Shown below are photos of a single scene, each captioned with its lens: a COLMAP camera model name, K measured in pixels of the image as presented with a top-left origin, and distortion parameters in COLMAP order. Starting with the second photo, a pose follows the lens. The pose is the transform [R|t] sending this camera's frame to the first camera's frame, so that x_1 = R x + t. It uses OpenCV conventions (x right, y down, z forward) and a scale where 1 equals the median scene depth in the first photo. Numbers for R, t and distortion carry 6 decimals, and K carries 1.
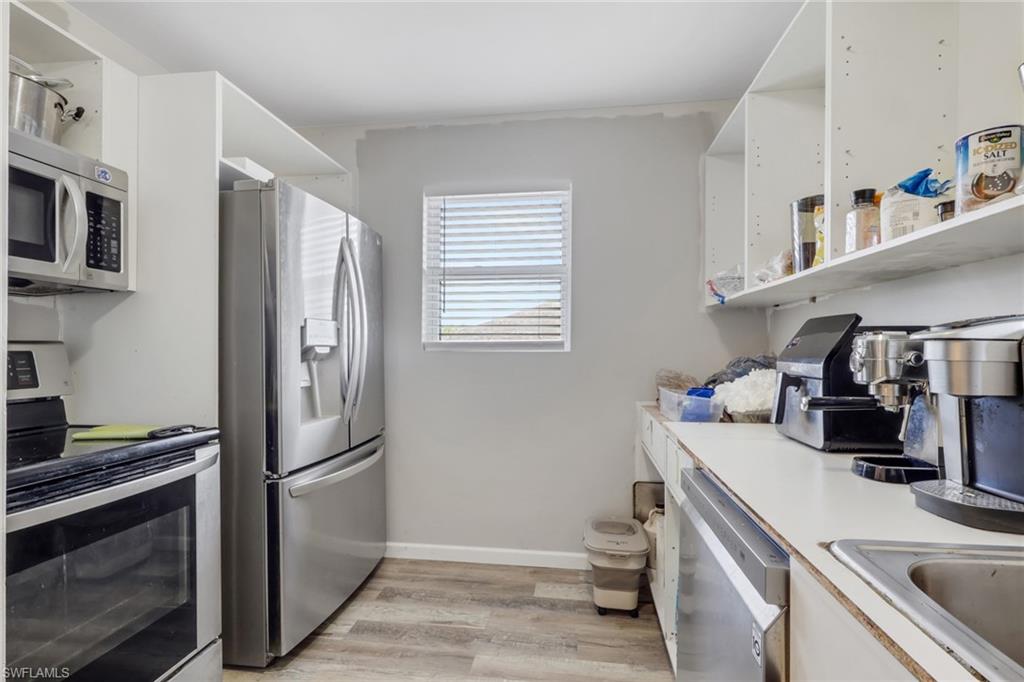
lens RADIAL K [[480.0, 0, 516.8], [0, 480.0, 350.1], [0, 0, 1]] dist [-0.004394, 0.001439]
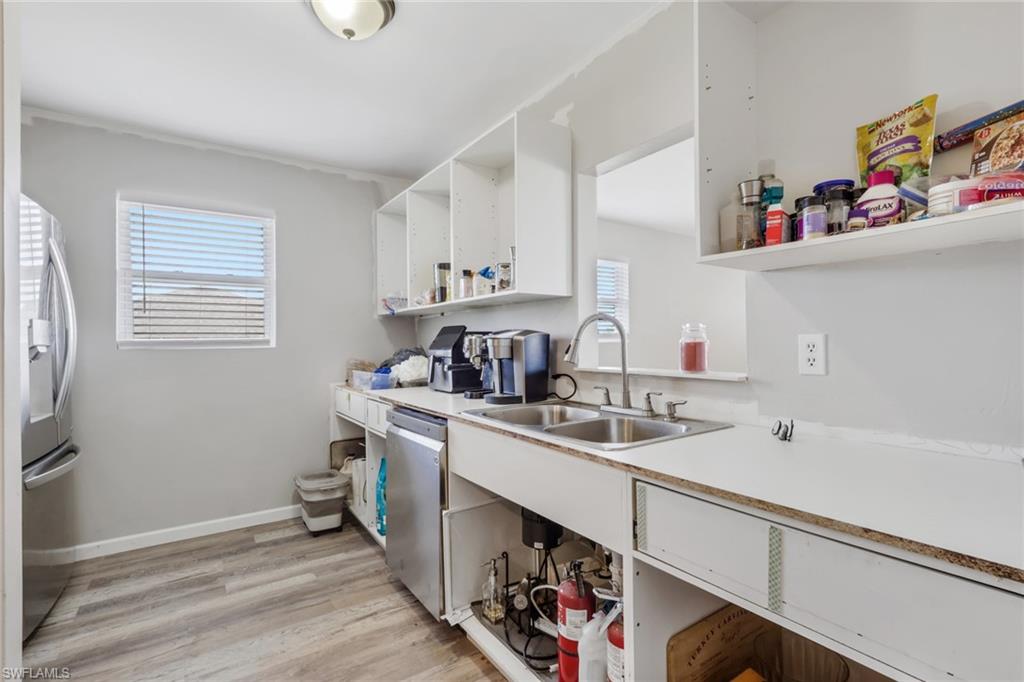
lens RADIAL K [[480.0, 0, 513.0], [0, 480.0, 342.5], [0, 0, 1]] dist [-0.004394, 0.001439]
pose [[0.745521, -0.011003, 0.666391, -0.340125], [0.016105, 0.999869, -0.001508, 0.003064], [-0.666287, 0.011857, 0.745601, -0.451249]]
